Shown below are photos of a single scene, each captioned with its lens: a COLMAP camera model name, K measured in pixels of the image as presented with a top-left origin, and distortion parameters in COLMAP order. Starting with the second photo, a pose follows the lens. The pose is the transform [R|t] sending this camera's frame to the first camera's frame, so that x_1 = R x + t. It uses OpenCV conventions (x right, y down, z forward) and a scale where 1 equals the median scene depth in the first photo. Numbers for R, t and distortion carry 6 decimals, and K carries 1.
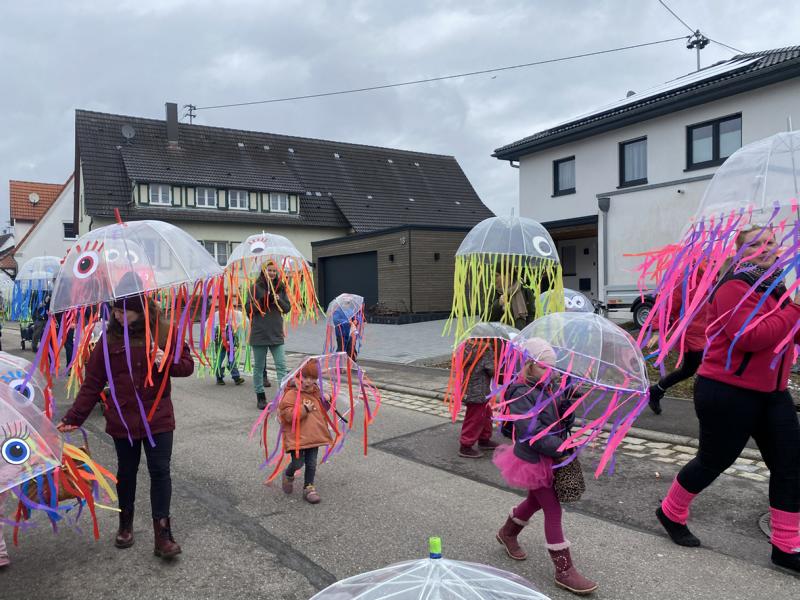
lens RADIAL K [[616.2, 0, 394.6], [0, 616.2, 303.6], [0, 0, 1]] dist [0.040754, -0.052994]
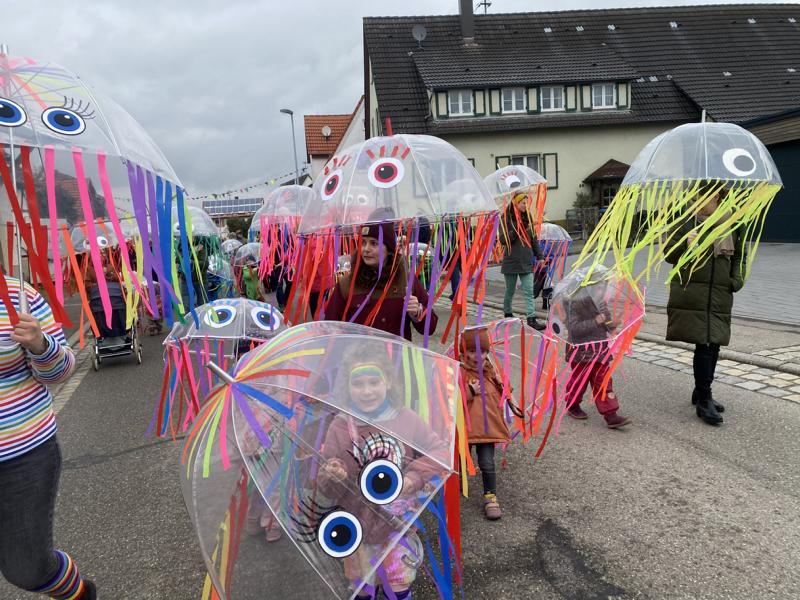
lens RADIAL K [[616.2, 0, 401.0], [0, 616.2, 297.9], [0, 0, 1]] dist [0.040754, -0.052994]
pose [[0.916434, -0.003087, -0.400175, -0.112883], [0.048793, 0.993372, 0.104076, -0.007319], [0.397201, -0.114904, 0.910510, 0.175079]]
